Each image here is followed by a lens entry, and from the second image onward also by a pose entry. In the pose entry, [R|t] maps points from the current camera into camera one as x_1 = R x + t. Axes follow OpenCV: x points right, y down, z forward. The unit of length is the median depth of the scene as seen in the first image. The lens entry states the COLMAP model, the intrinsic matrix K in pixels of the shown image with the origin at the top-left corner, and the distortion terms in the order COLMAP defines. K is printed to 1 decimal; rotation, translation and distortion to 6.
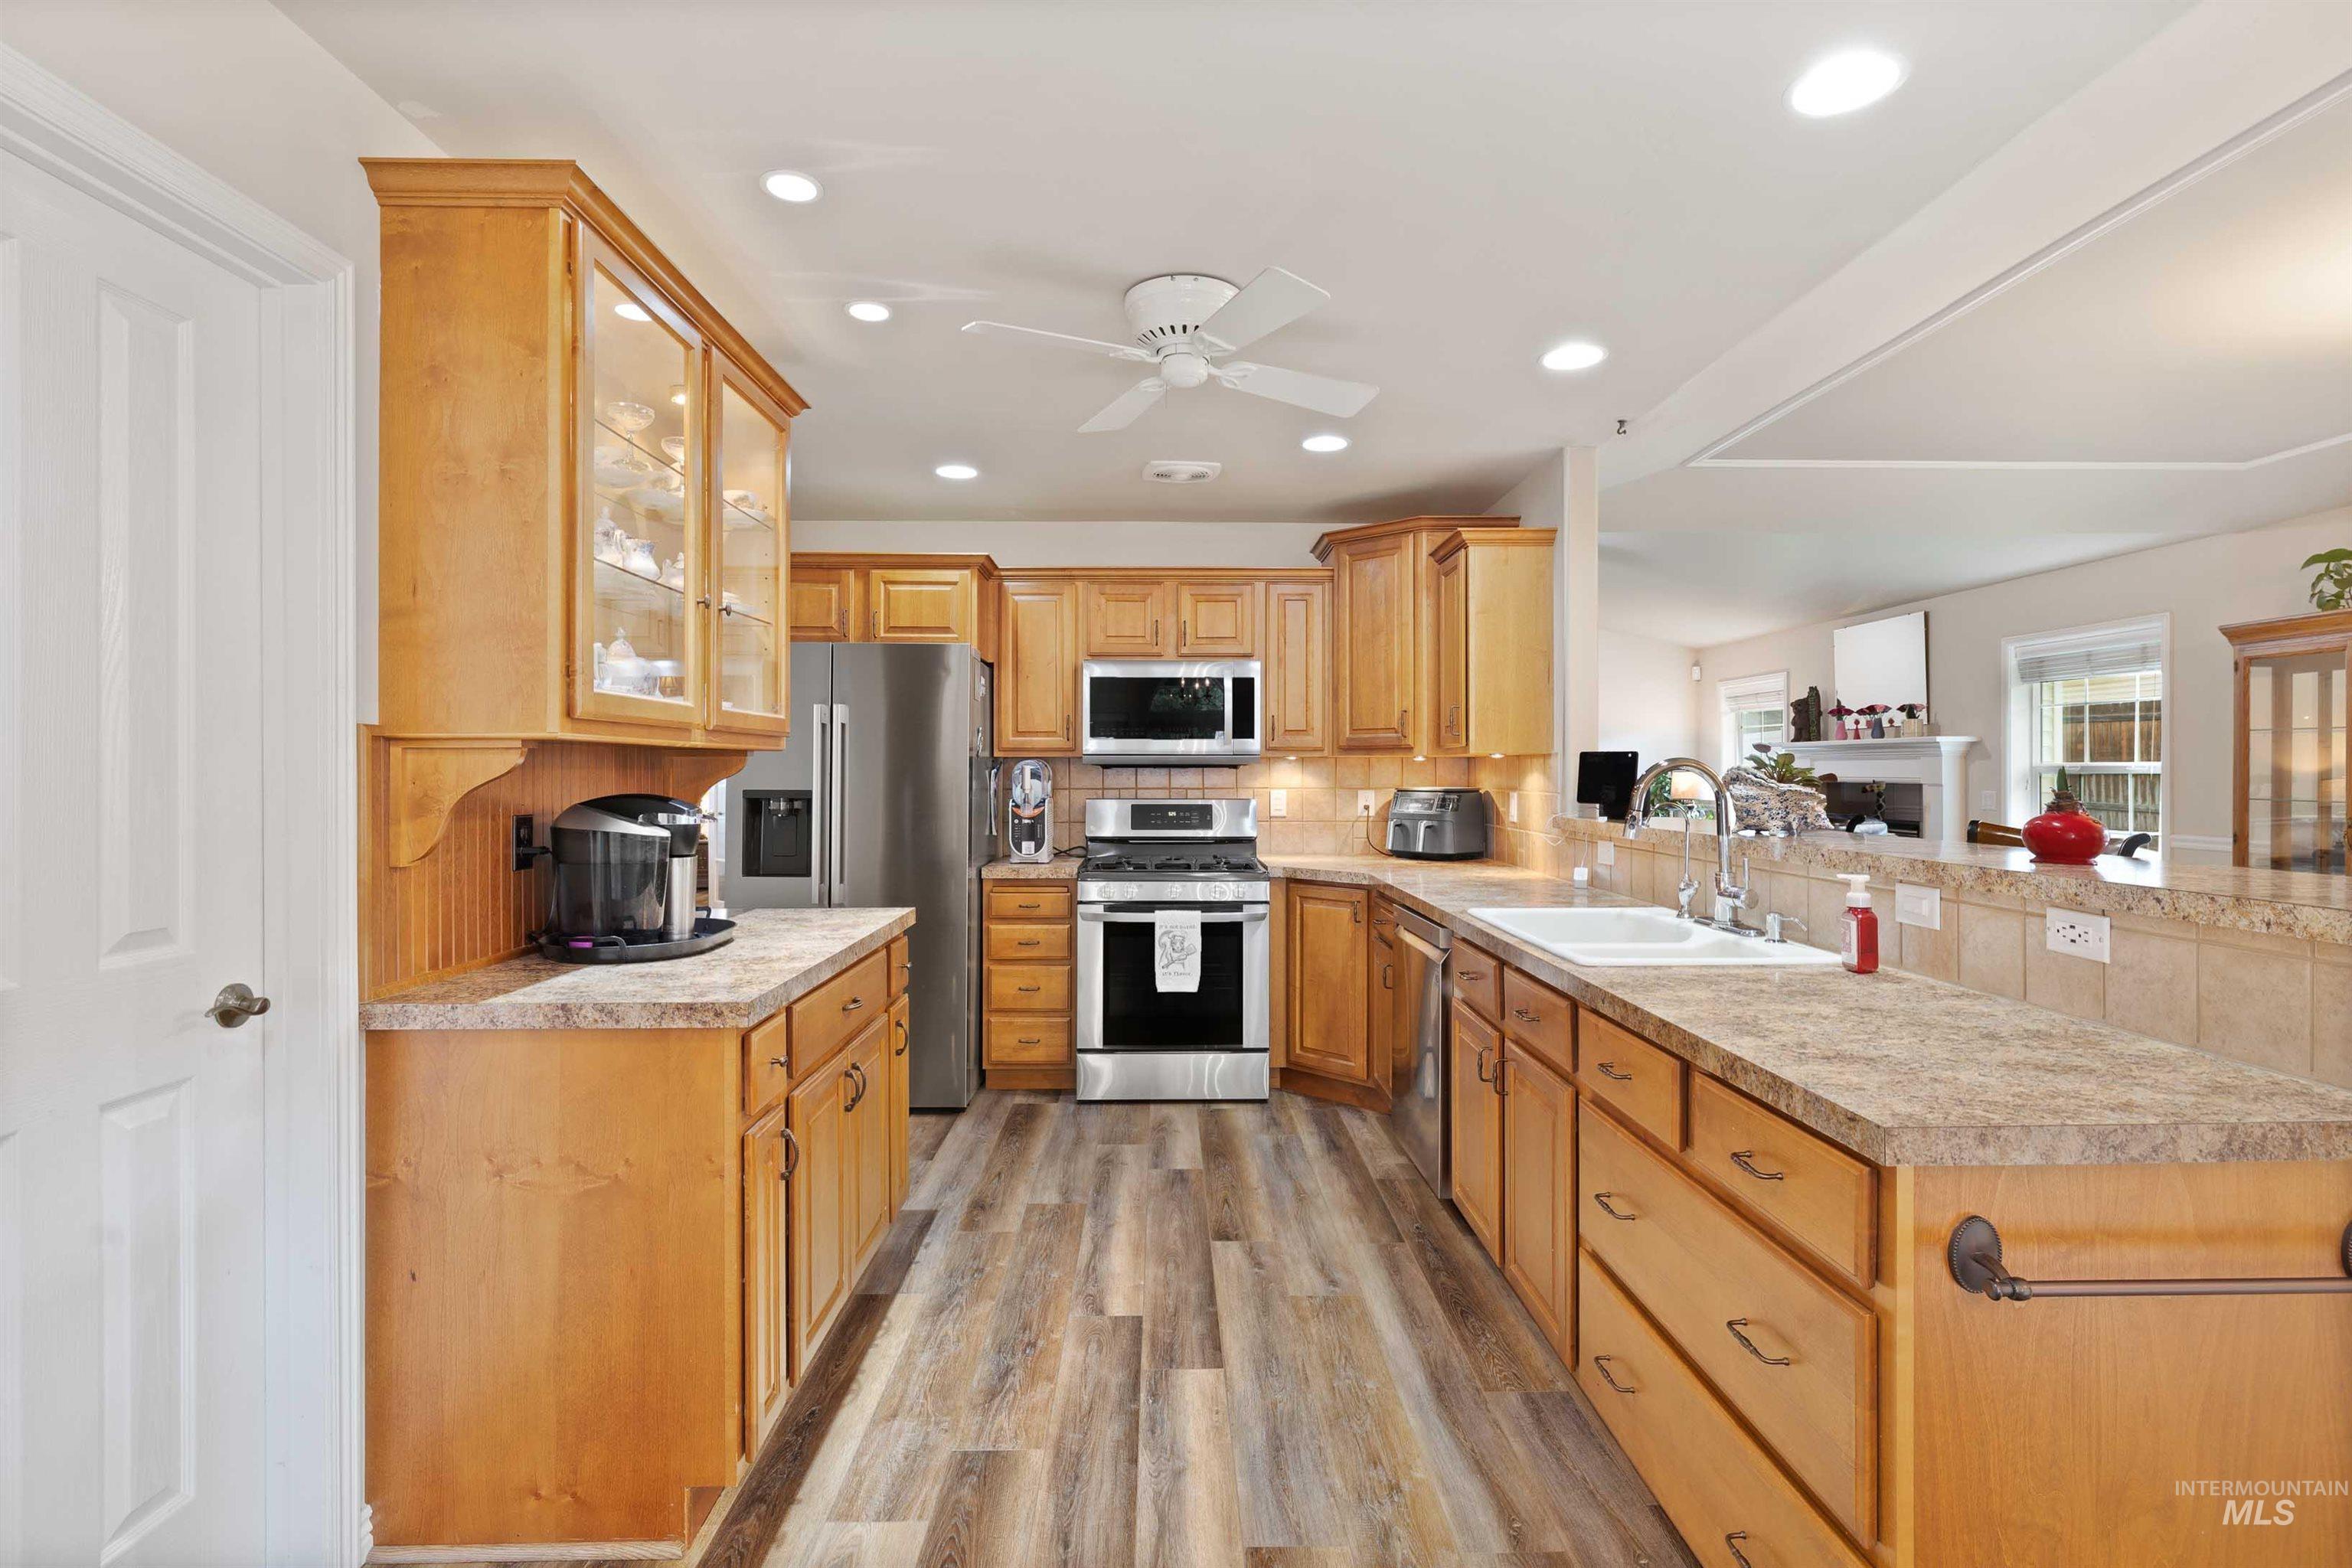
lens RADIAL K [[1164.2, 0, 1178.2], [0, 1164.2, 776.2], [0, 0, 1]] dist [-0.001185, -0.000028]
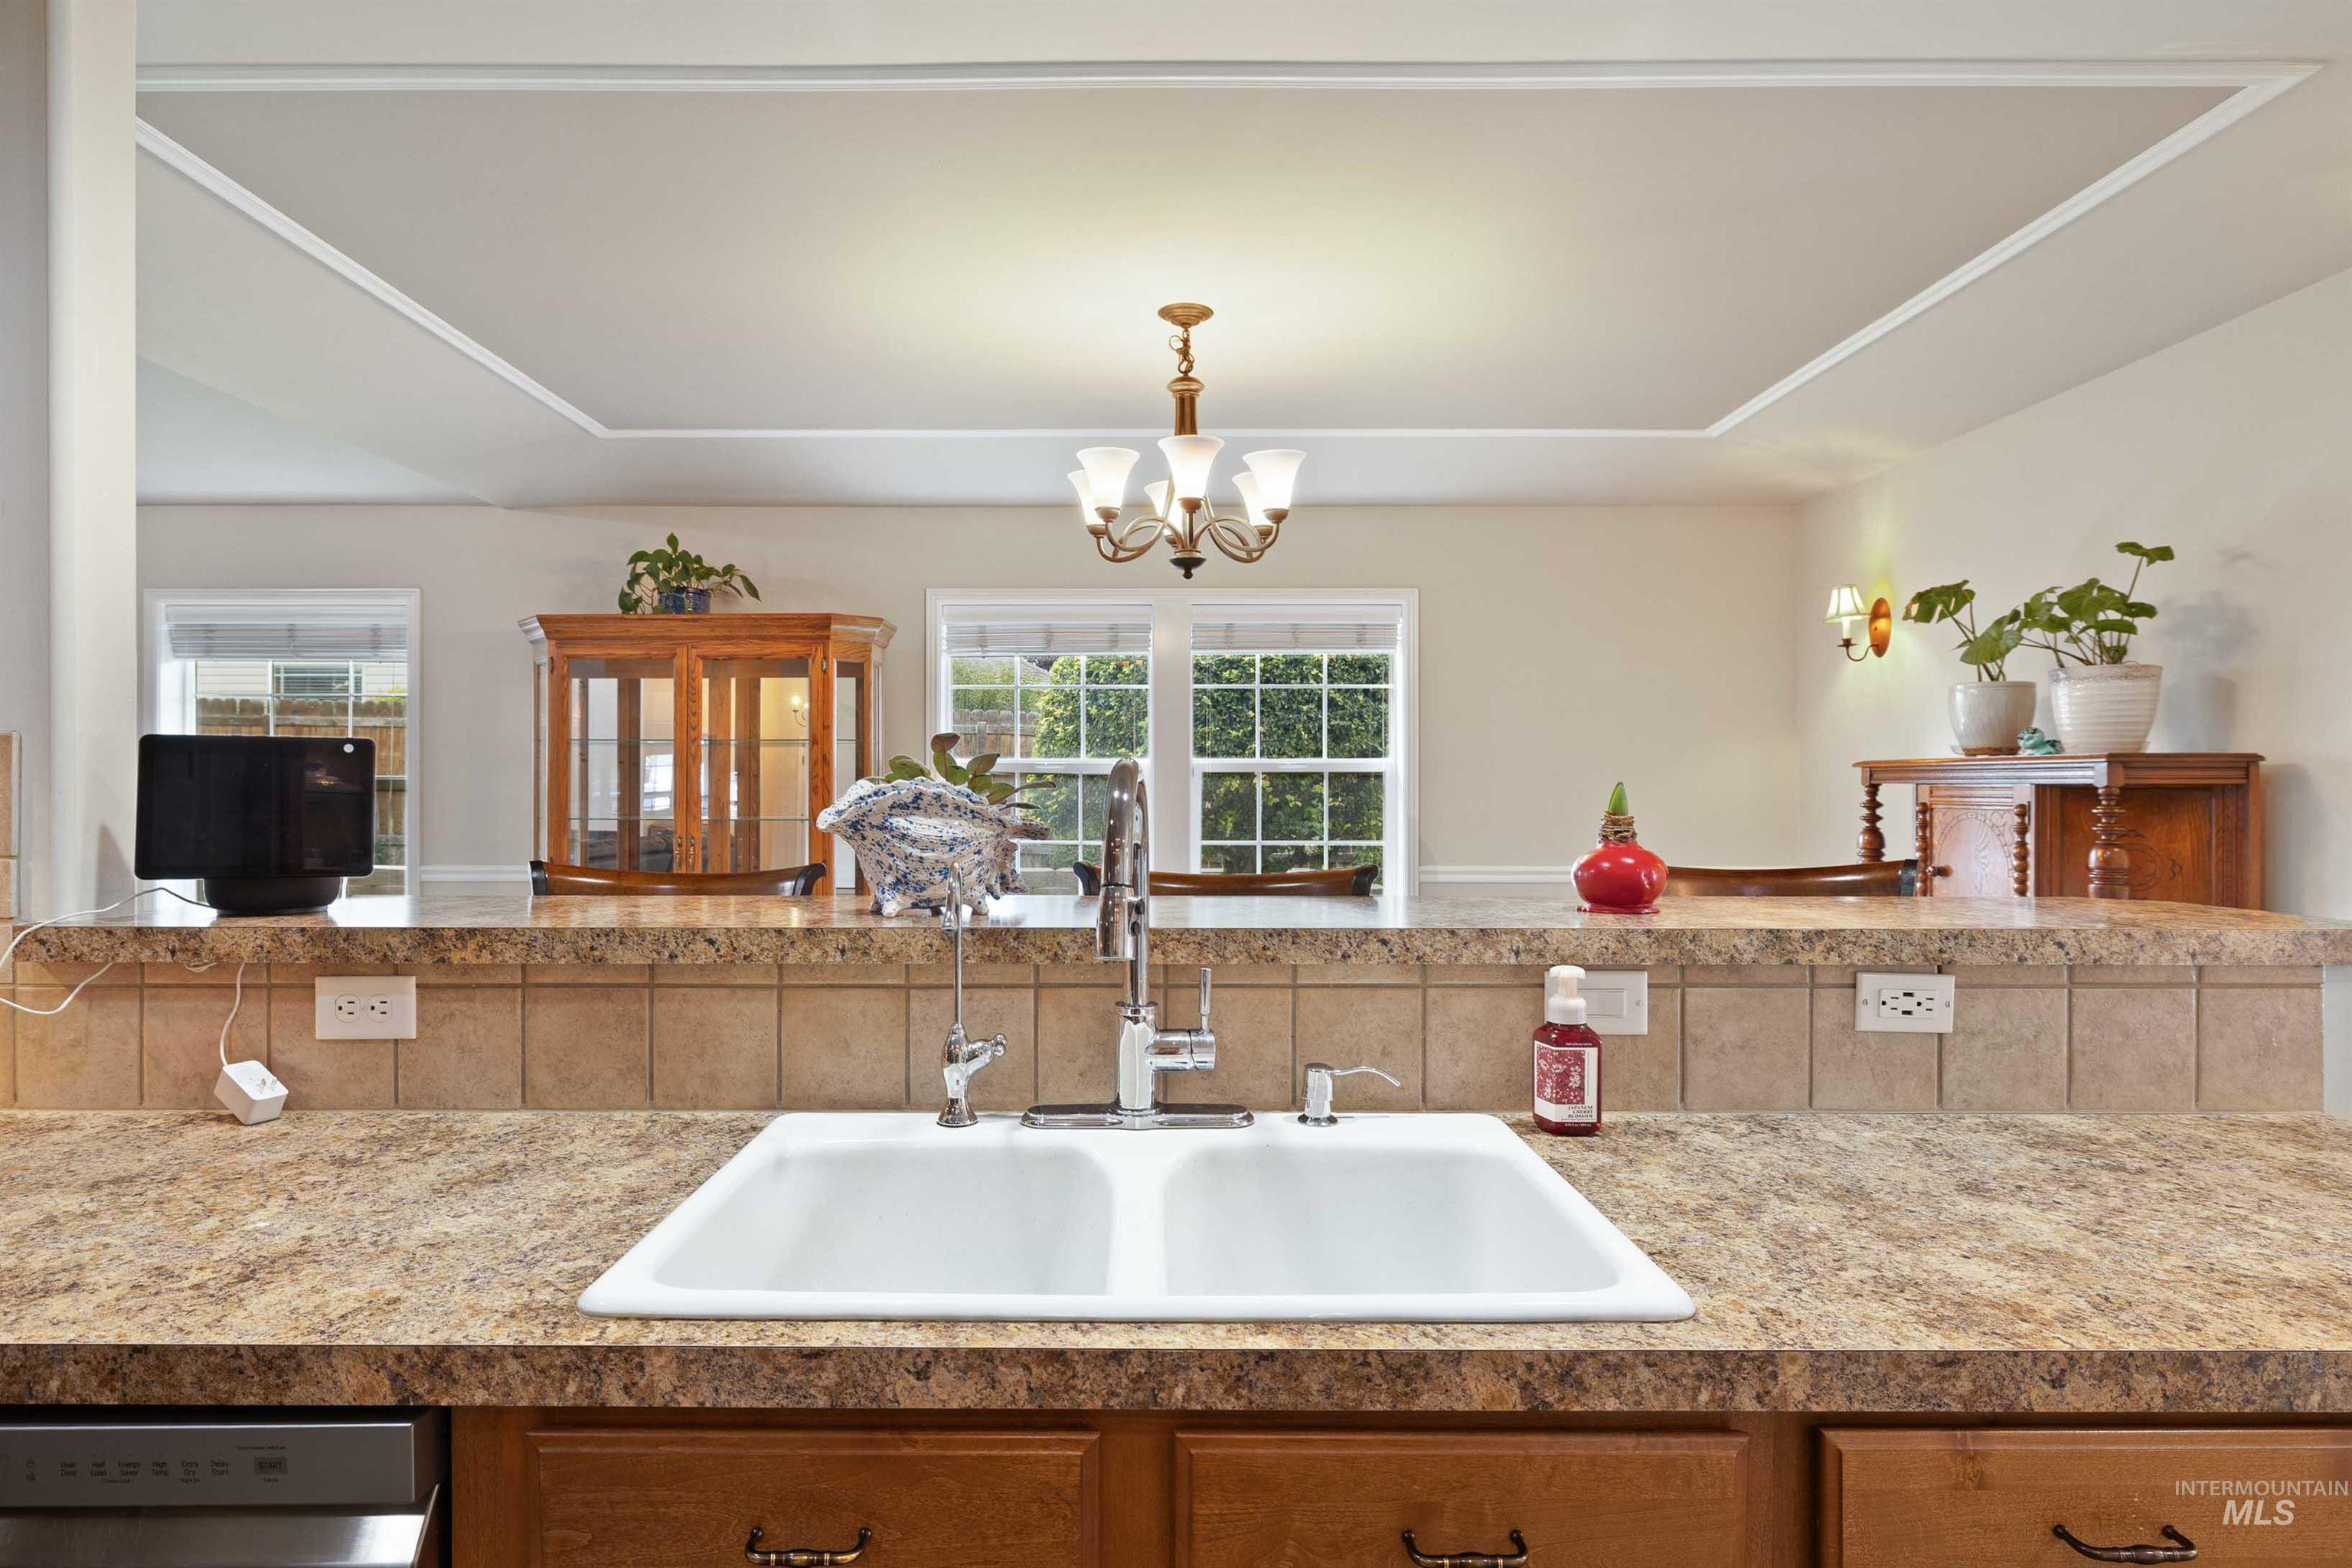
lens RADIAL K [[1297.8, 0, 1177.2], [0, 1297.8, 787.7], [0, 0, 1]] dist [-0.003590, -0.000072]
pose [[0.022625, -0.003186, 0.999739, -0.064158], [0.002914, 0.999991, 0.003121, -0.007195], [-0.999740, 0.002843, 0.022634, 0.787235]]
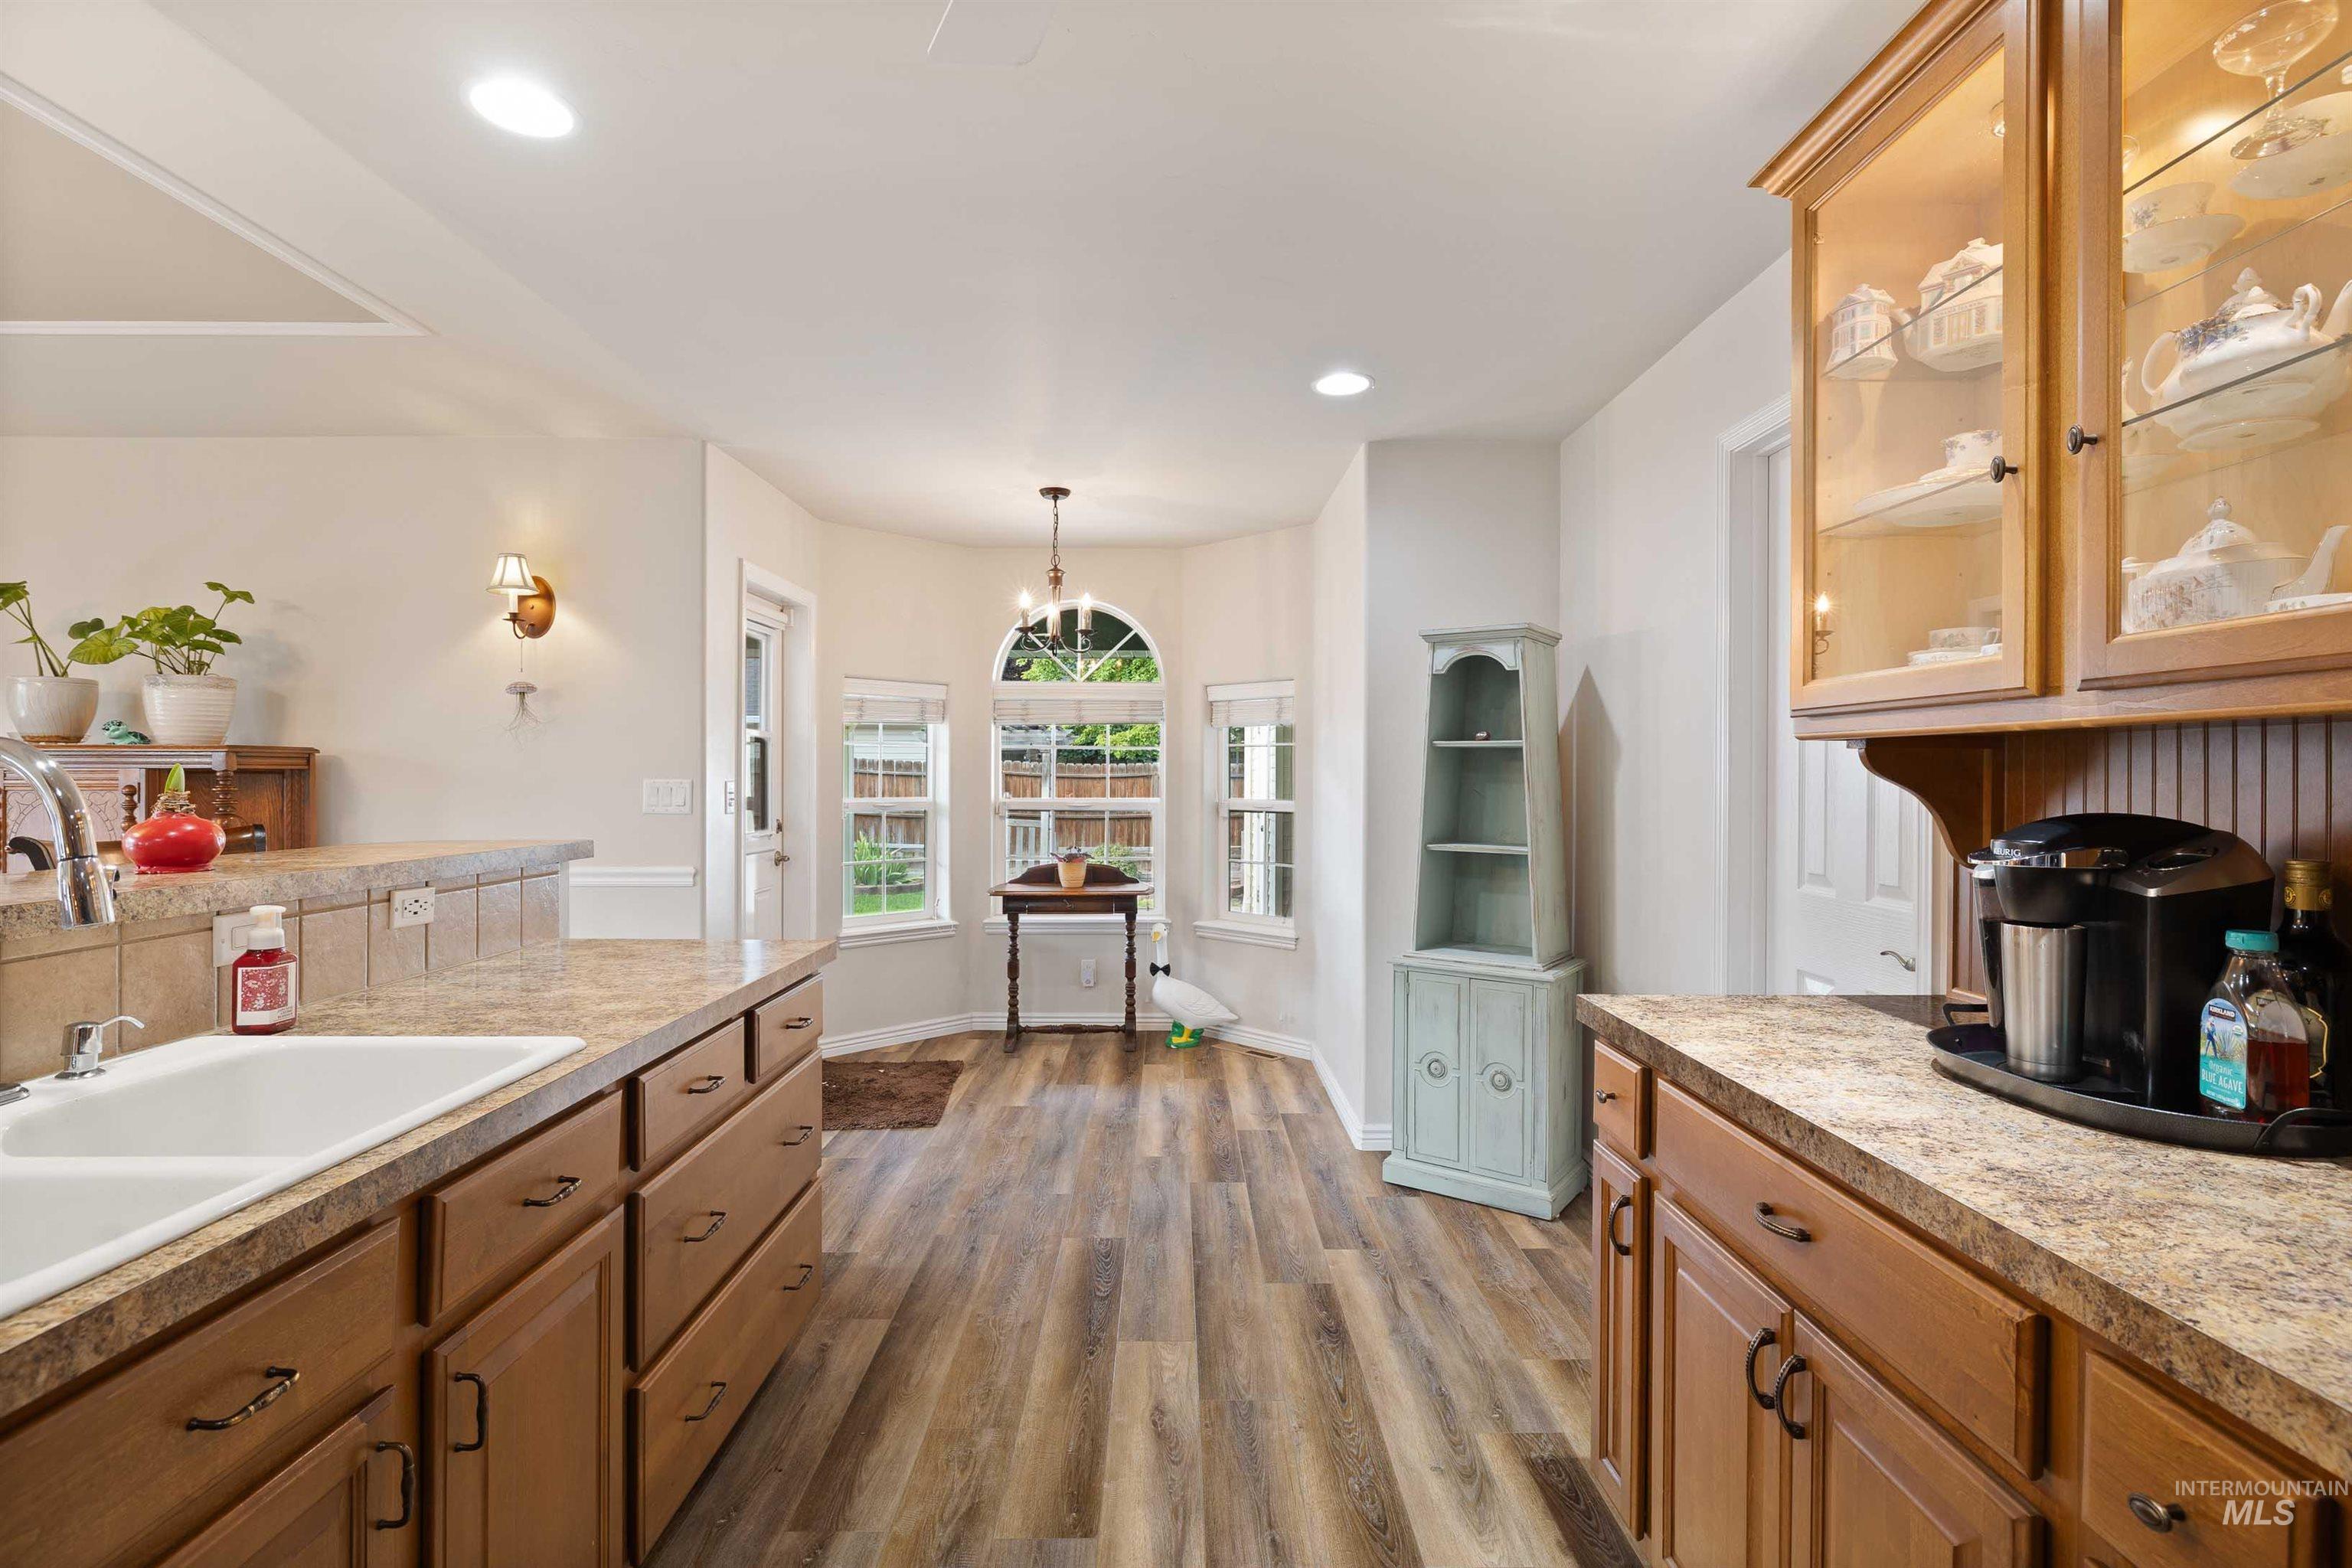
lens RADIAL K [[1164.2, 0, 1177.4], [0, 1164.2, 779.0], [0, 0, 1]] dist [-0.001185, -0.000028]
pose [[-0.999975, -0.002552, 0.006658, -0.012120], [-0.002507, 0.999975, 0.006643, -0.004136], [-0.006674, 0.006626, -0.999956, 1.331829]]
